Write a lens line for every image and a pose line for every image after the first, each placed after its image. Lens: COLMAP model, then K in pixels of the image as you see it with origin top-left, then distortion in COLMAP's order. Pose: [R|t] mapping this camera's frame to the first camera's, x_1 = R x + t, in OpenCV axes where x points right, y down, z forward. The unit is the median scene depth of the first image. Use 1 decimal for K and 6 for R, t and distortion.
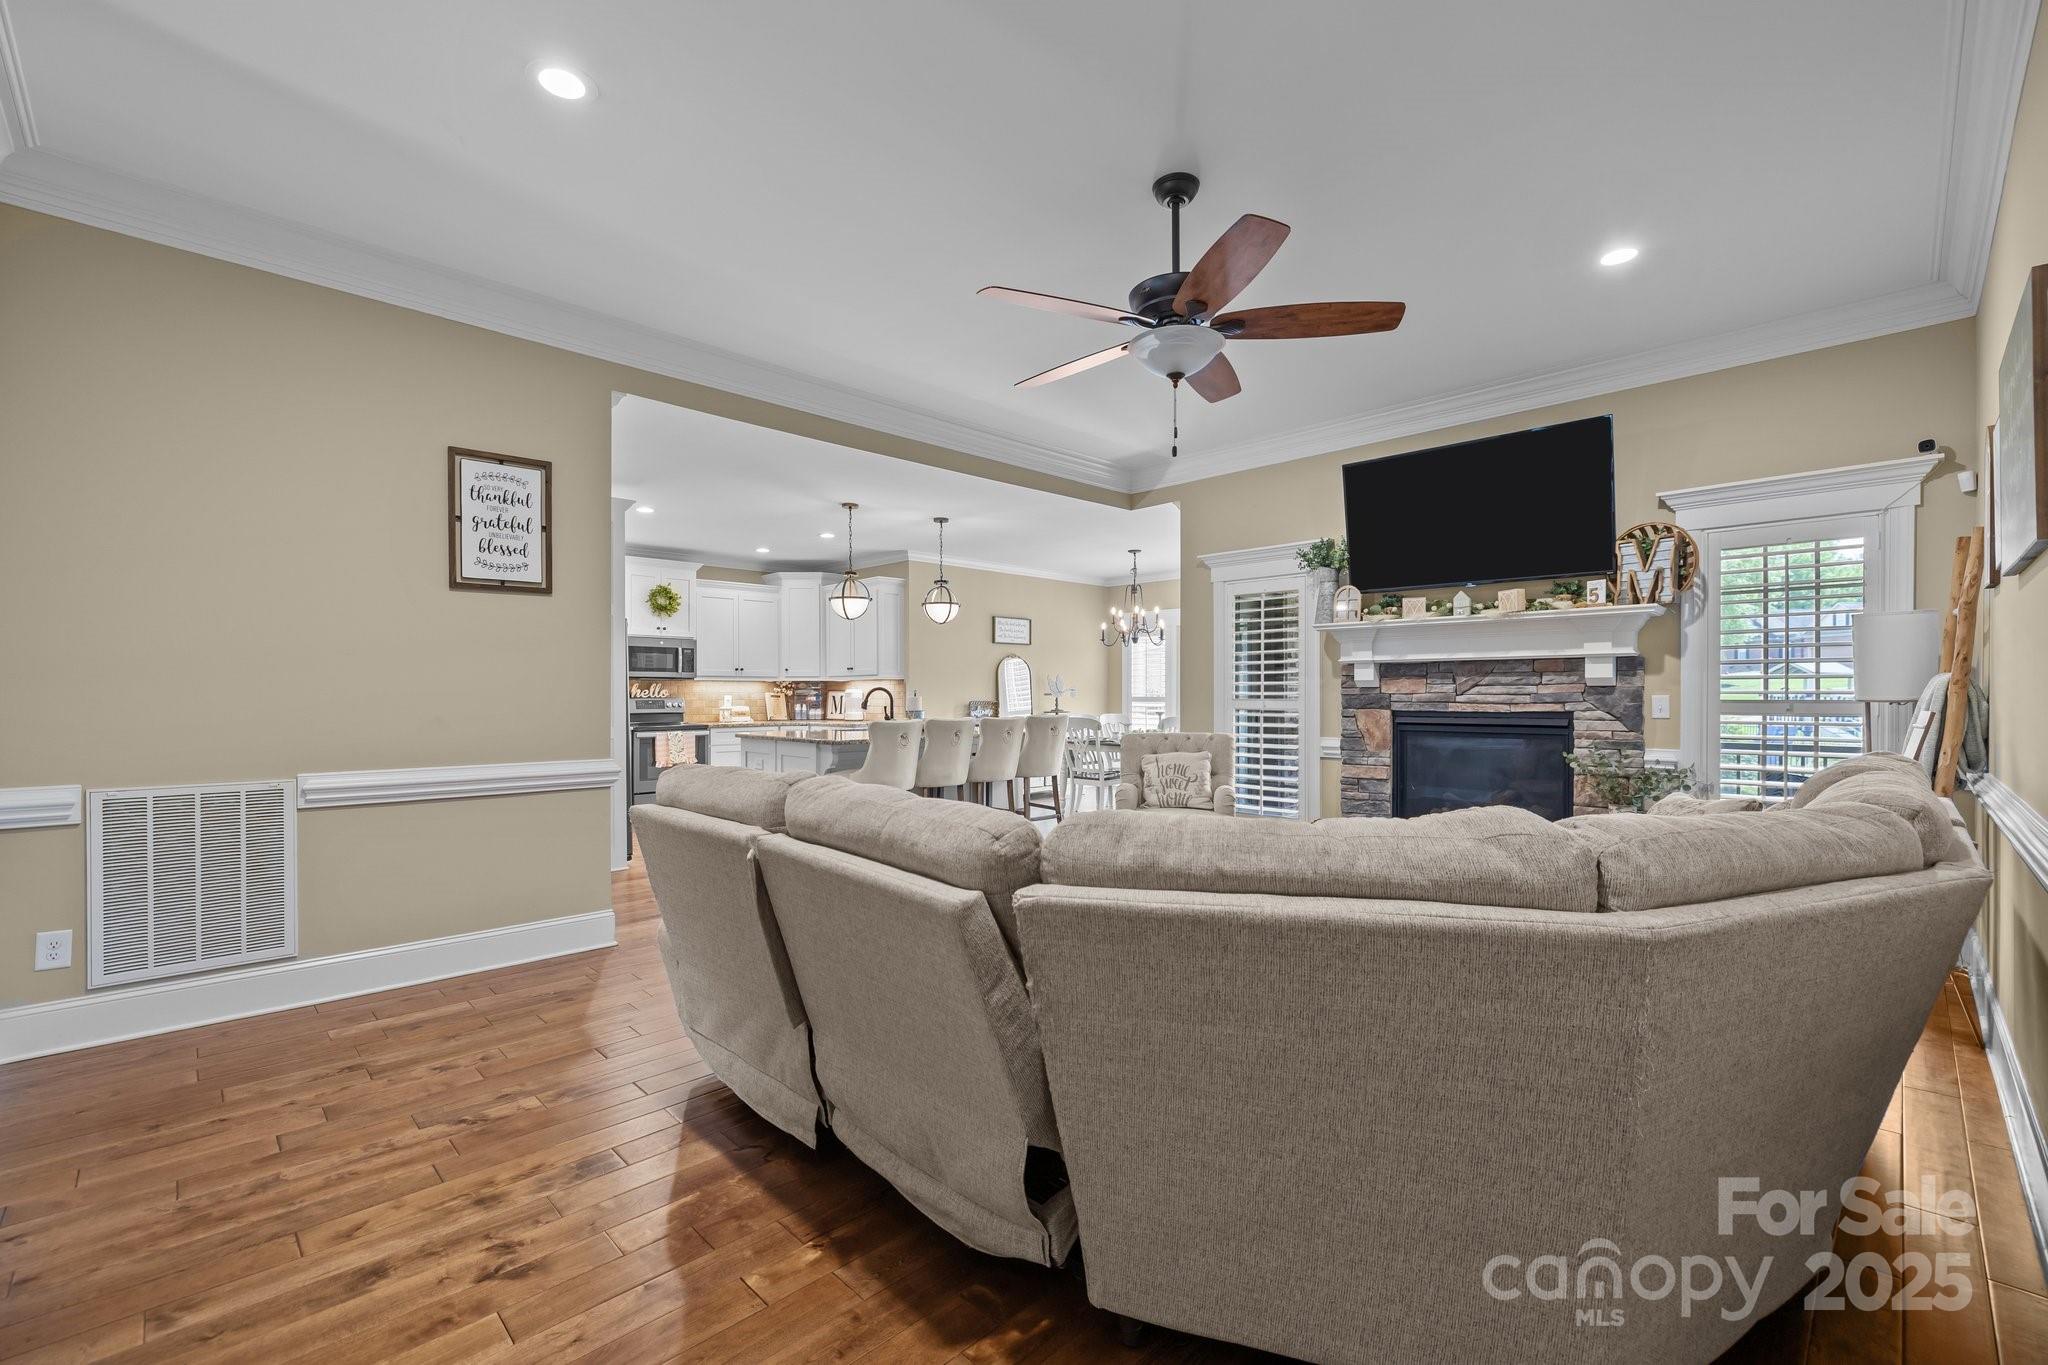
lens RADIAL K [[863.1, 0, 1014.7], [0, 863.1, 694.3], [0, 0, 1]] dist [-0.002026, 0.001655]
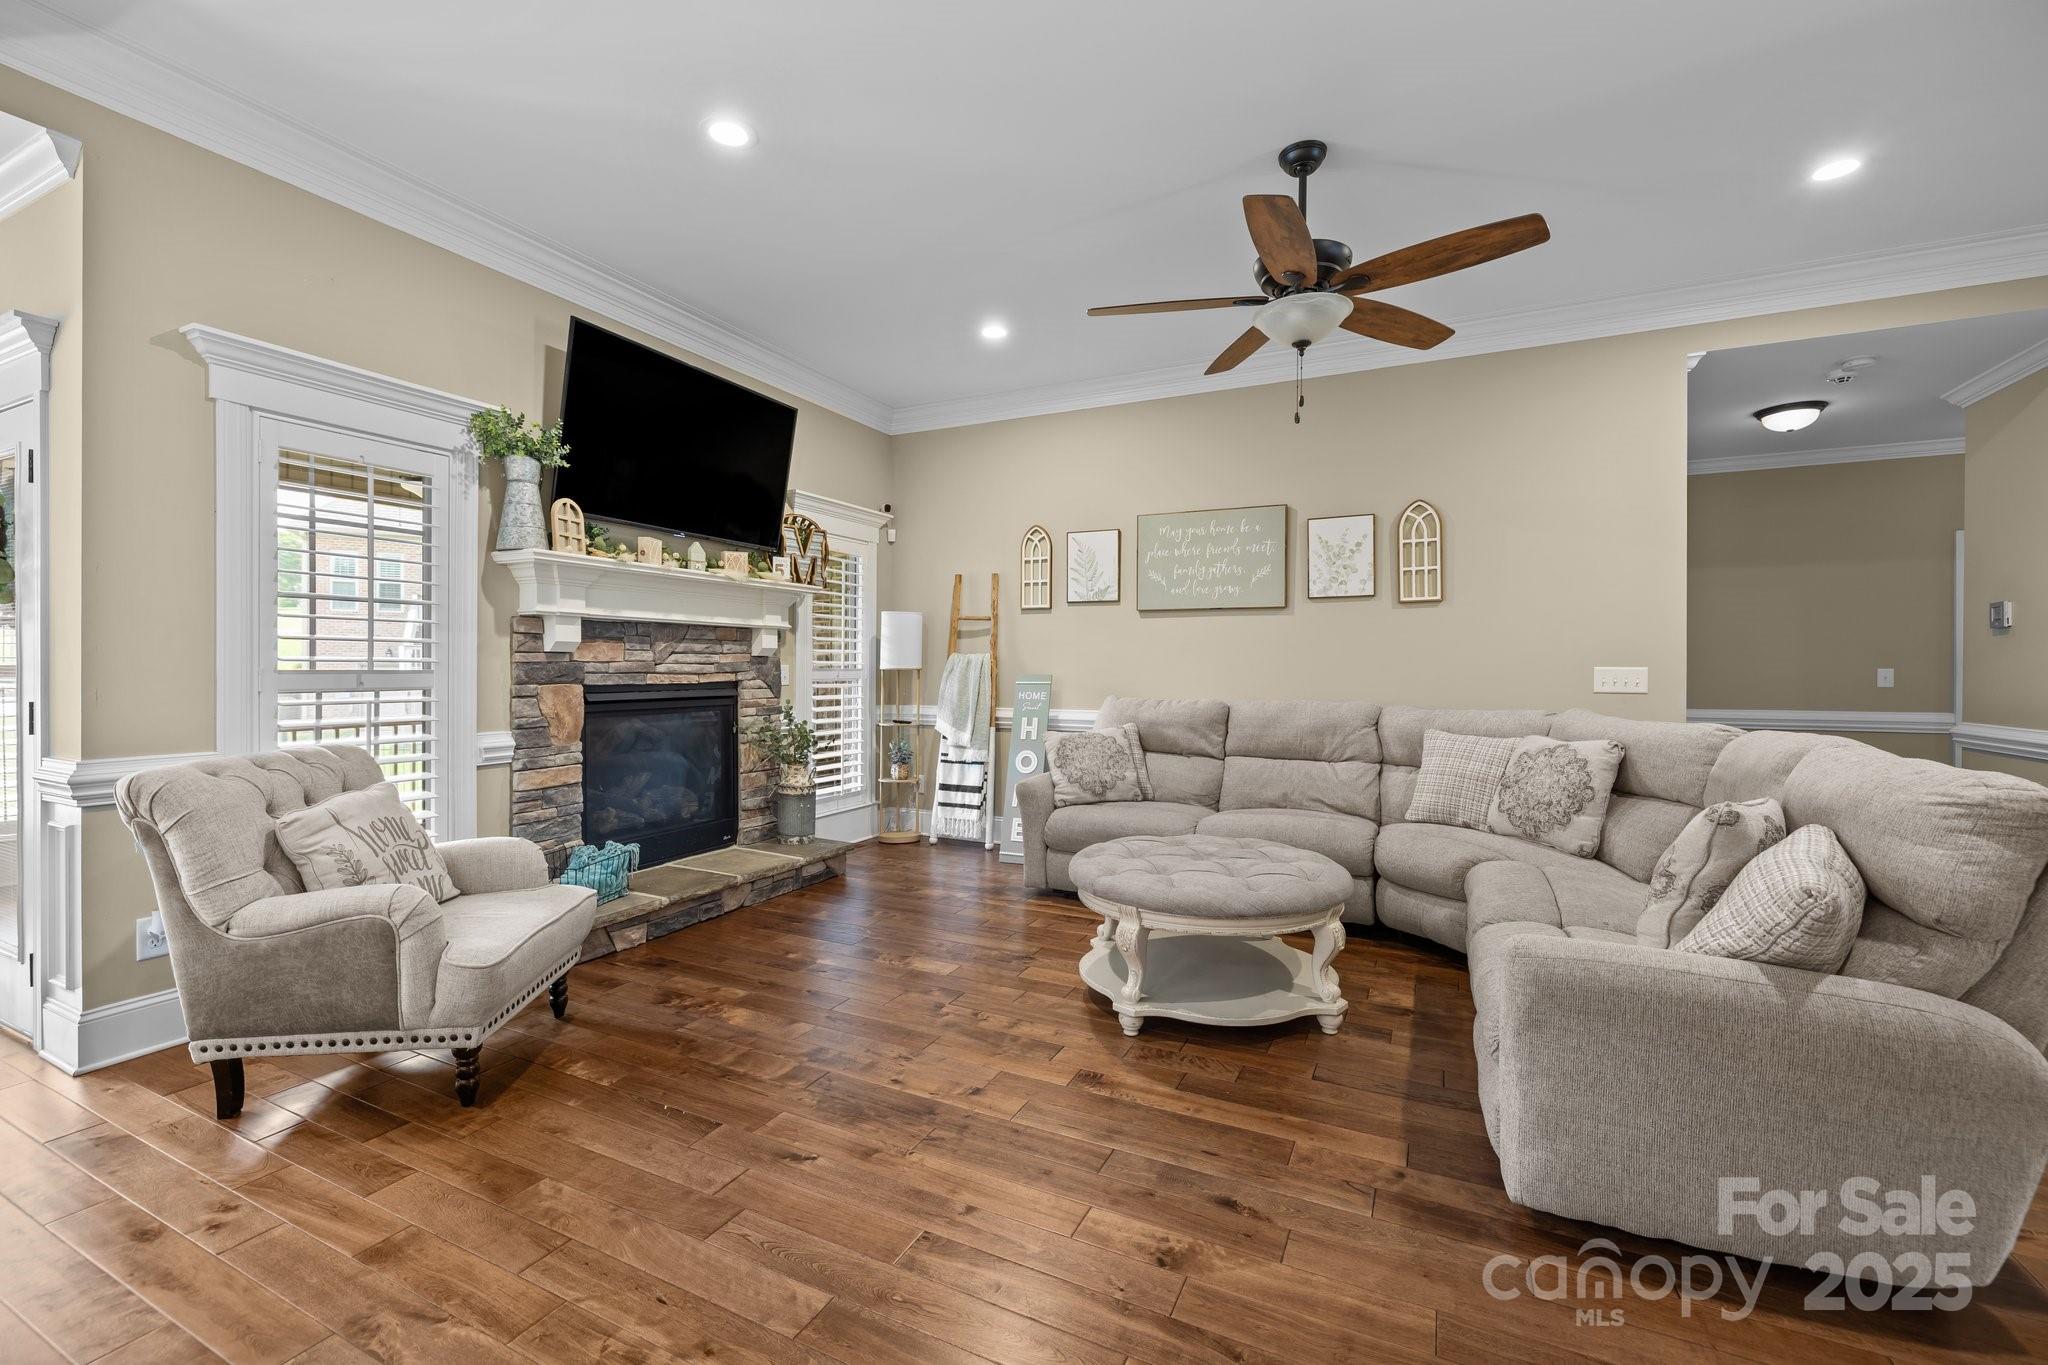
lens RADIAL K [[863.1, 0, 1003.4], [0, 863.1, 660.5], [0, 0, 1]] dist [-0.002026, 0.001655]
pose [[-0.318268, 0.005893, 0.947983, -0.382025], [-0.004190, 0.999962, -0.007623, 0.002463], [-0.947992, -0.006398, -0.318231, 0.970350]]
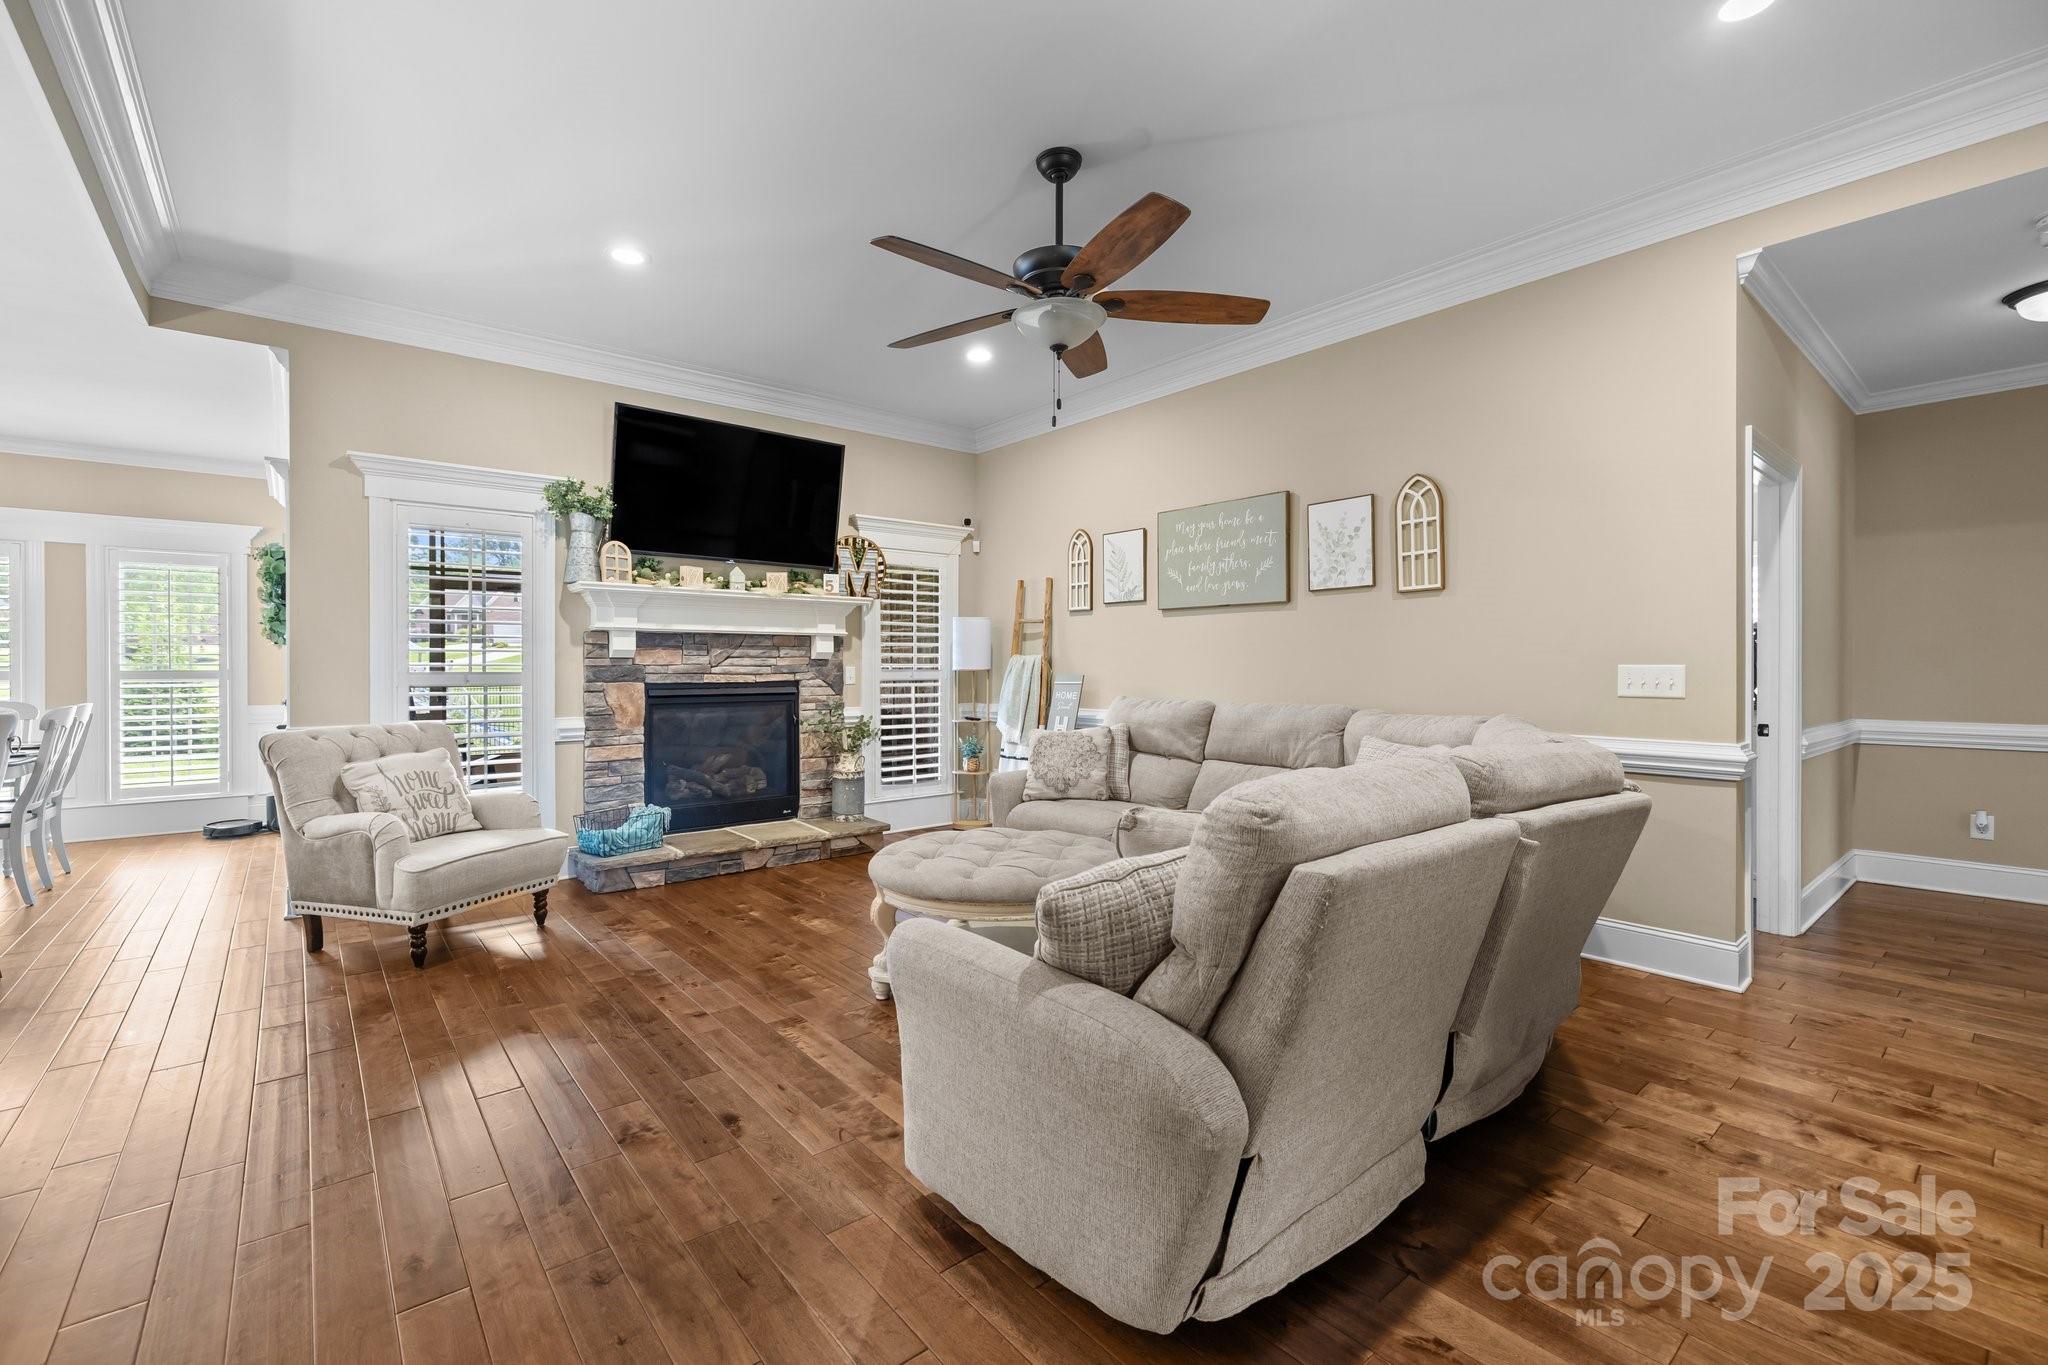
lens RADIAL K [[863.1, 0, 996.4], [0, 863.1, 662.3], [0, 0, 1]] dist [-0.002026, 0.001655]
pose [[0.097383, 0.006605, 0.995225, -0.485514], [0.000218, 0.999978, -0.006658, 0.002829], [-0.995247, 0.000865, 0.097379, 0.577587]]
